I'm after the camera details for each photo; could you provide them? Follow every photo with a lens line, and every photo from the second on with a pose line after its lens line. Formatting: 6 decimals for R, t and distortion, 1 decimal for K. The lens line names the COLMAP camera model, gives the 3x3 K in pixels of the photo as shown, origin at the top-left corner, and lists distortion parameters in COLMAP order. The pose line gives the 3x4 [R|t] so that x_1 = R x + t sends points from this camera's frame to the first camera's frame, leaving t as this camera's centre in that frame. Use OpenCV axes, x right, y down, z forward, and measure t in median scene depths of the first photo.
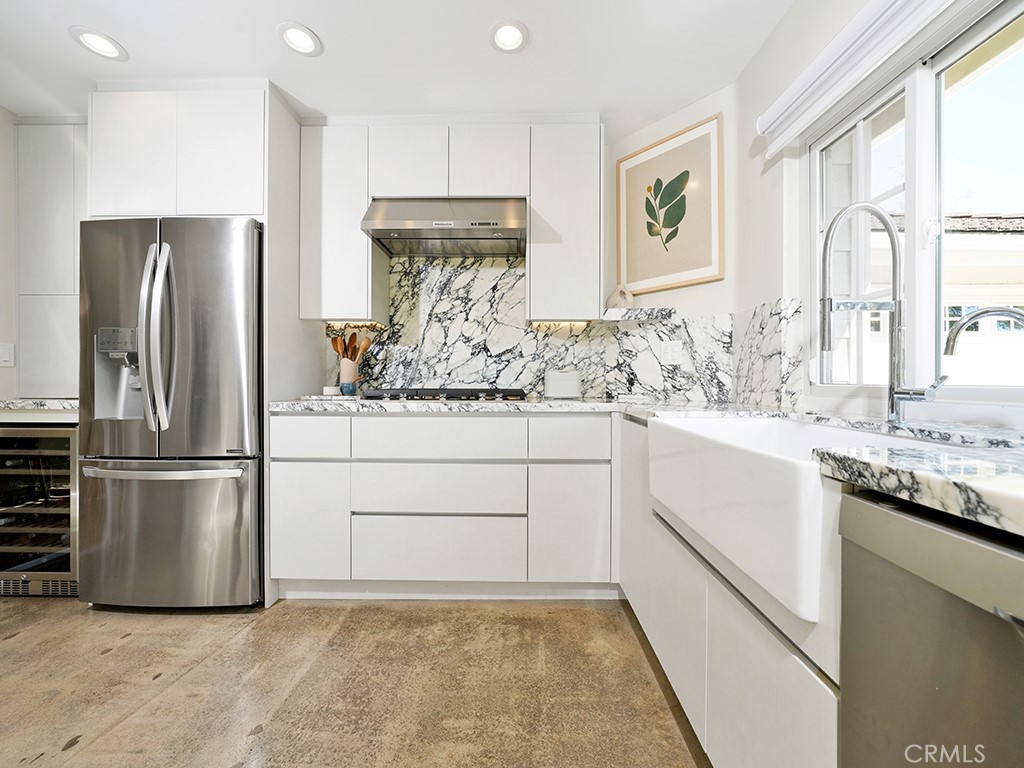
lens RADIAL K [[397.7, 0, 512.0], [0, 397.7, 384.0], [0, 0, 1]] dist [-0.003893, -0.000406]
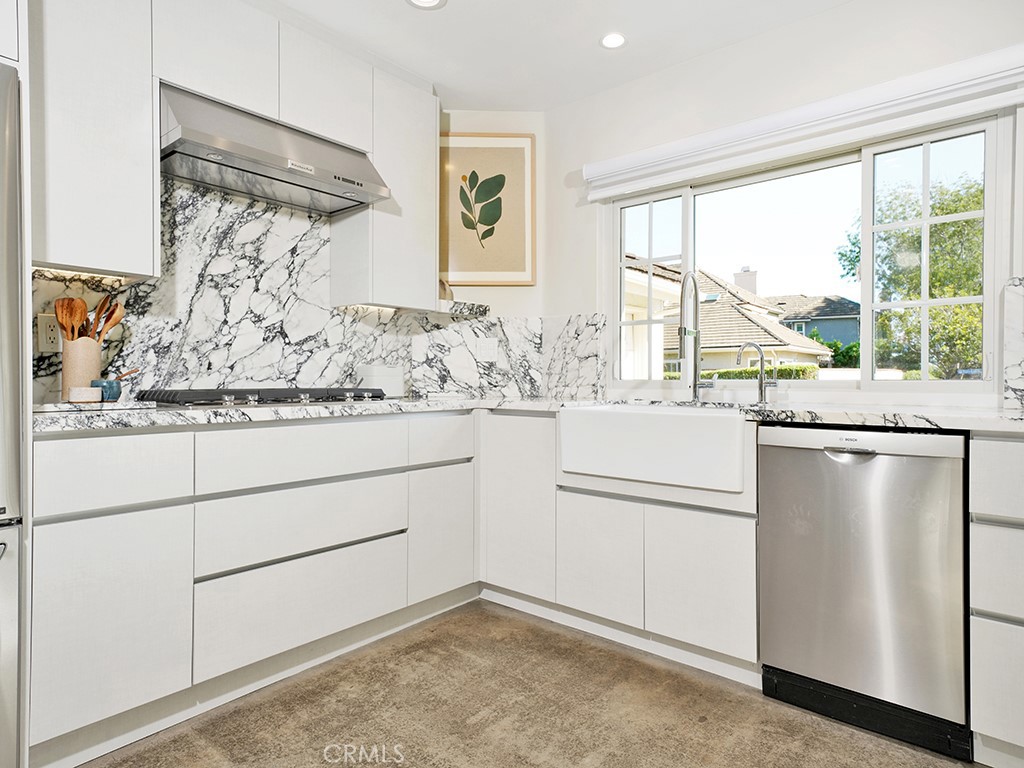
lens RADIAL K [[620.5, 0, 512.0], [0, 620.5, 384.0], [0, 0, 1]] dist [0.048530, 0.000556]
pose [[0.635391, -0.006986, 0.772159, -0.752615], [0.007290, 0.999969, 0.003049, 0.003973], [-0.772156, 0.003692, 0.635422, -0.048392]]
